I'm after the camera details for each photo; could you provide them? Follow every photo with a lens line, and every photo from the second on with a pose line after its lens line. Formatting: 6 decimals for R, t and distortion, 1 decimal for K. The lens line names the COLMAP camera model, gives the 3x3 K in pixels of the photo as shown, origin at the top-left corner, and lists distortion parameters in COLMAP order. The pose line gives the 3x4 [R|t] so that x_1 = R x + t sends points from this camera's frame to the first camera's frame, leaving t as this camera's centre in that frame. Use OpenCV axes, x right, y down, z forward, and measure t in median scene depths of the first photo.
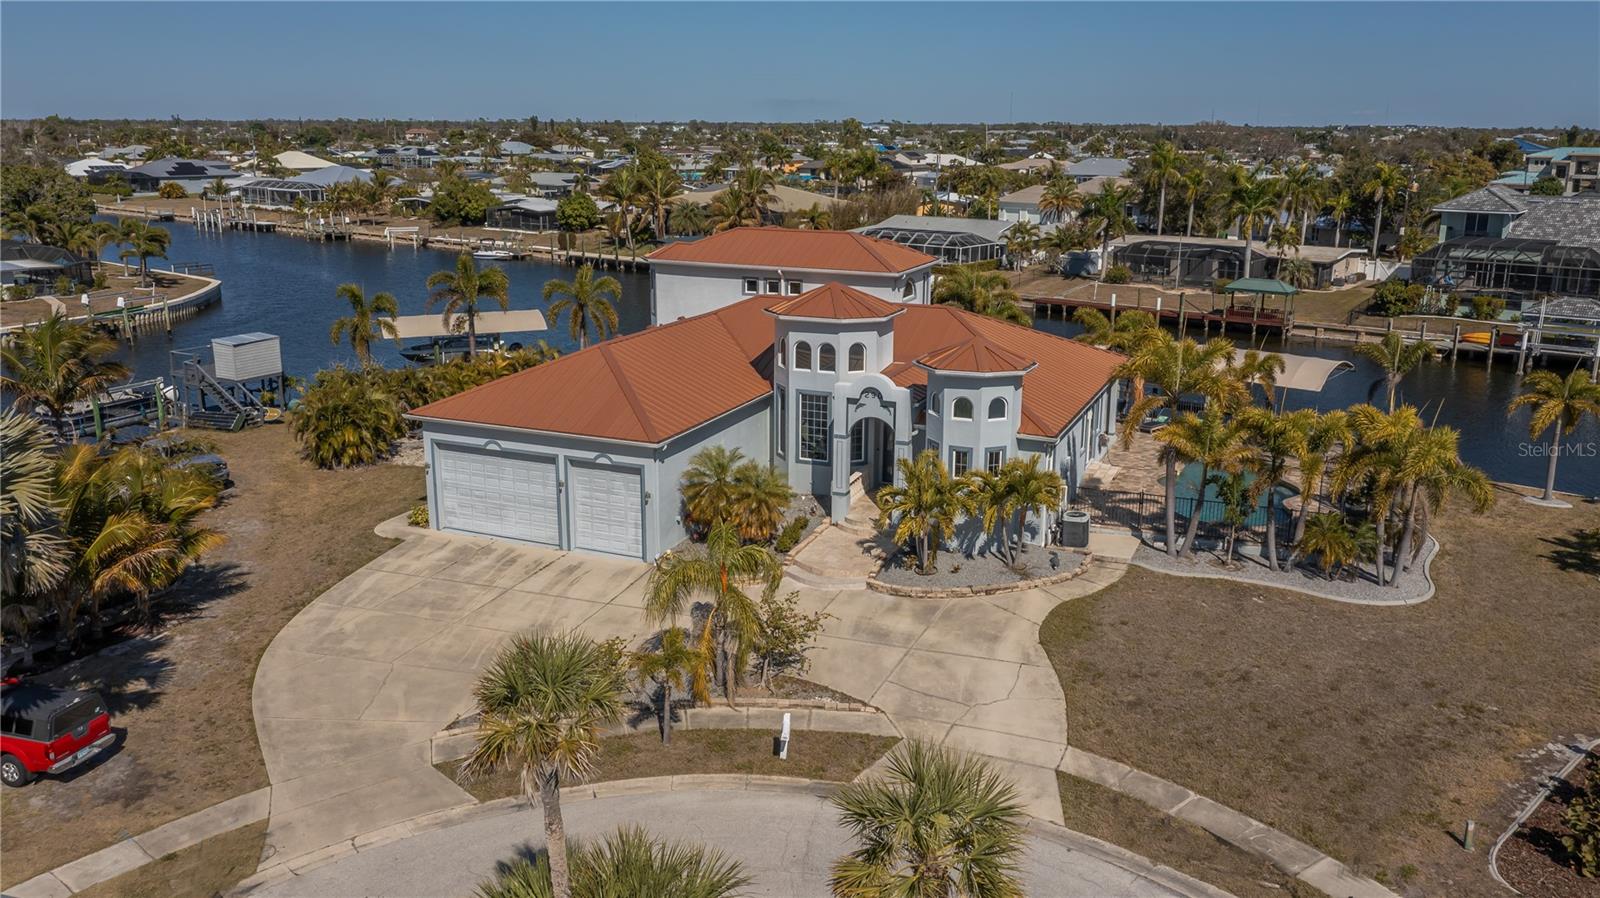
lens RADIAL K [[1272.0, 0, 800.0], [0, 1272.0, 449.0], [0, 0, 1]] dist [-0.011636, 0.000938]
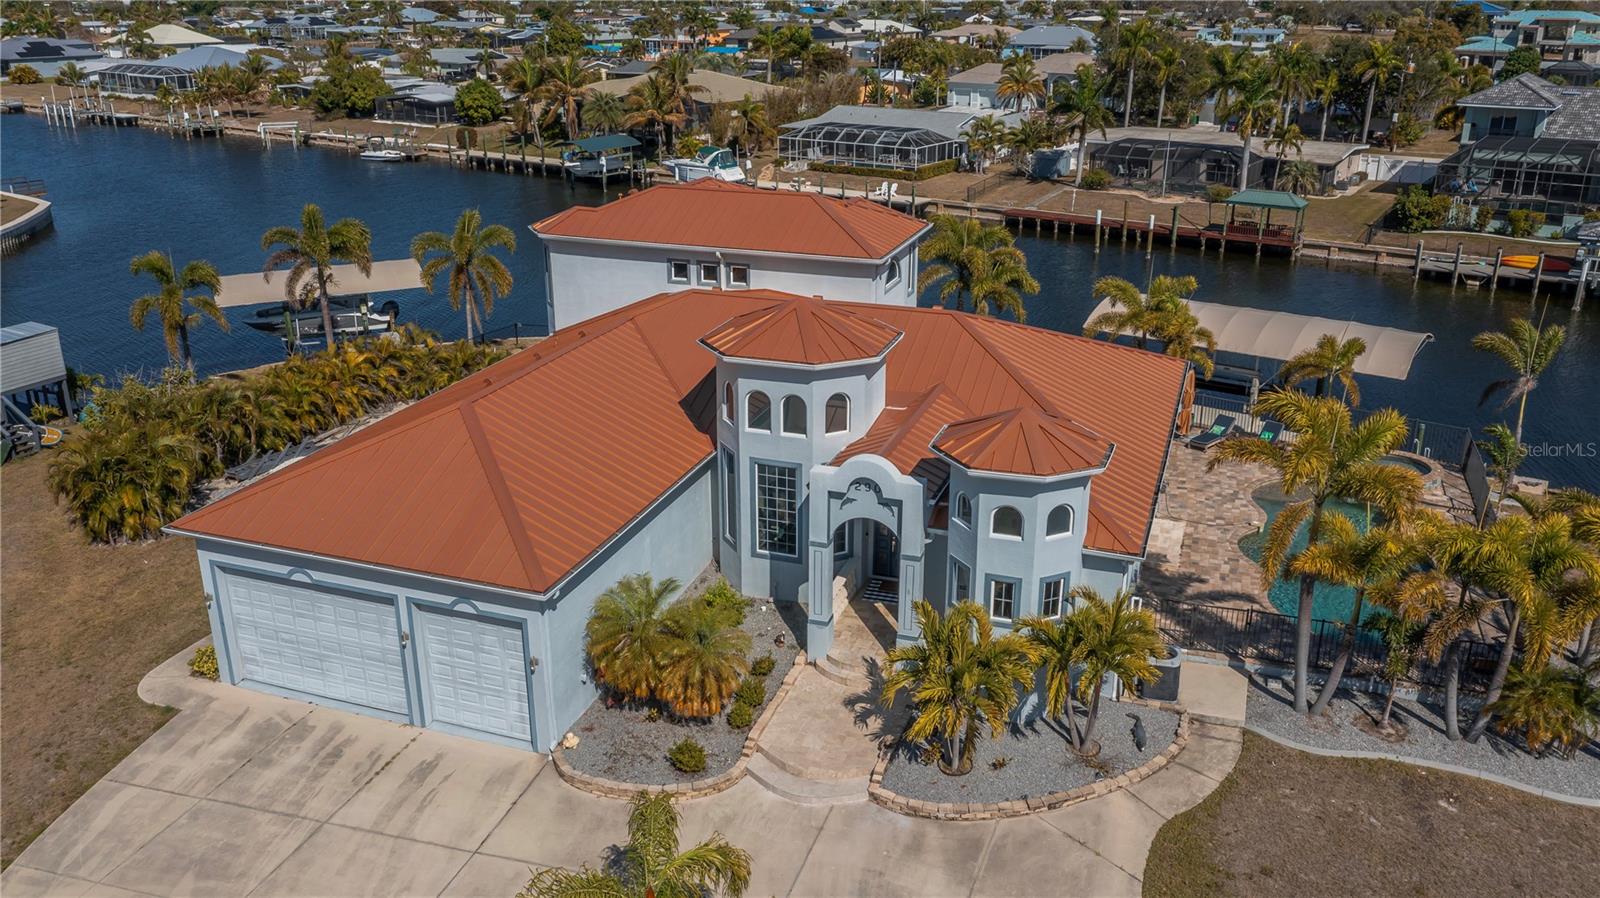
lens RADIAL K [[1272.0, 0, 800.0], [0, 1272.0, 449.0], [0, 0, 1]] dist [-0.011636, 0.000938]
pose [[0.998343, -0.025833, 0.051424, -0.010353], [0.020373, 0.994368, 0.104003, -0.111913], [-0.053821, -0.102783, 0.993247, 0.279249]]
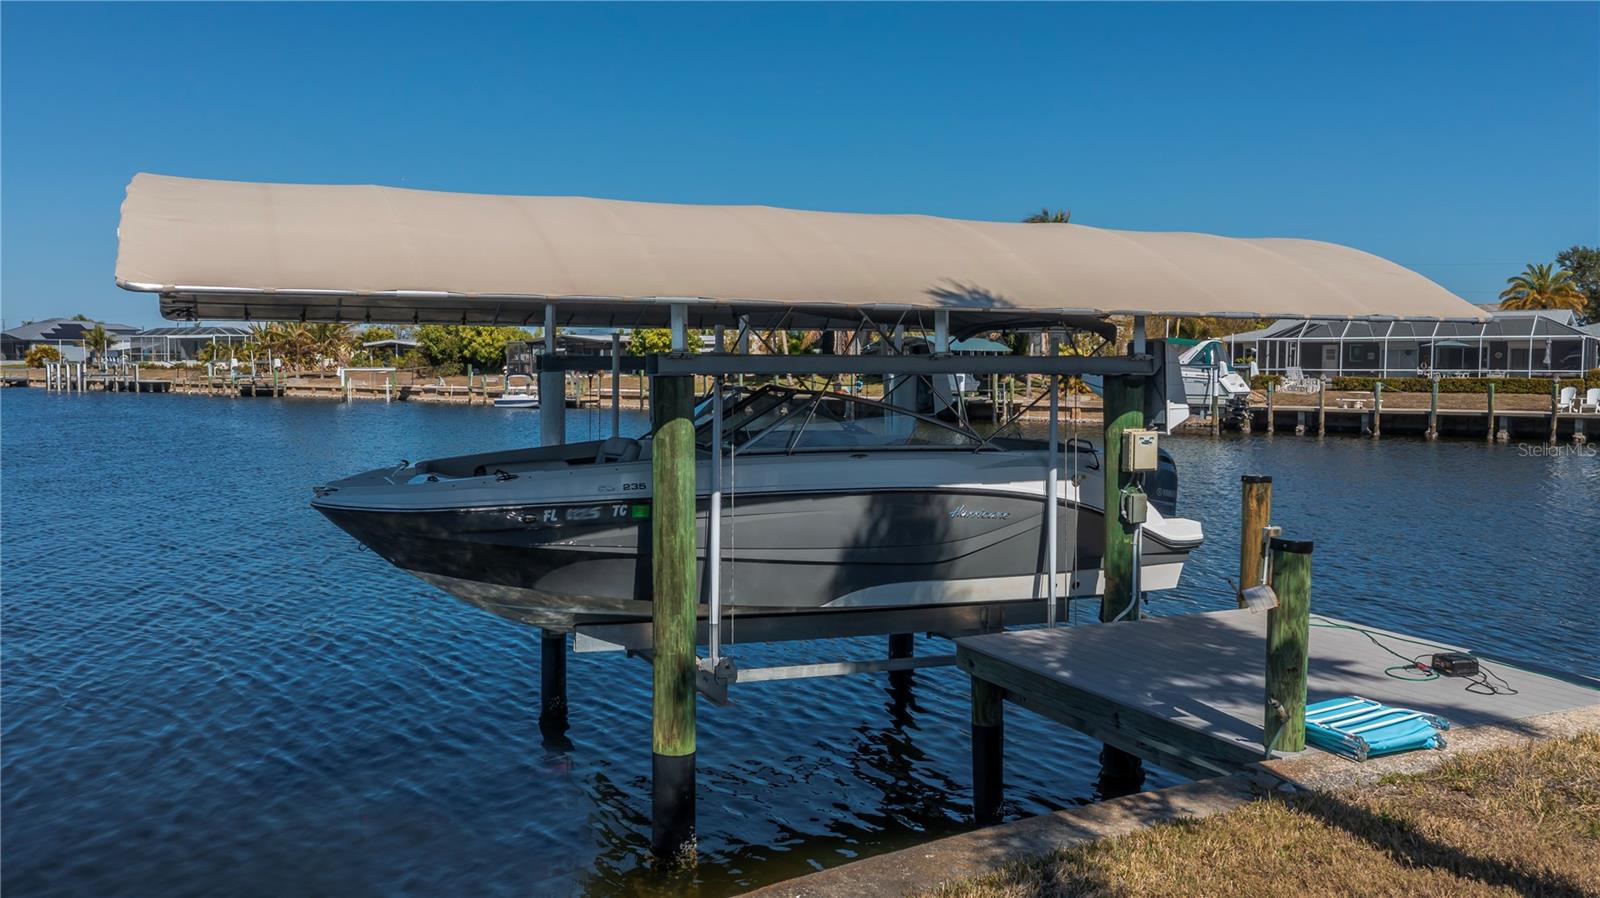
lens RADIAL K [[1272.0, 0, 800.0], [0, 1272.0, 449.0], [0, 0, 1]] dist [-0.011636, 0.000938]
pose [[0.999505, -0.004601, 0.031110, -0.435339], [0.010118, 0.983689, -0.179595, -0.093738], [-0.029777, 0.179821, 0.983249, 1.399038]]
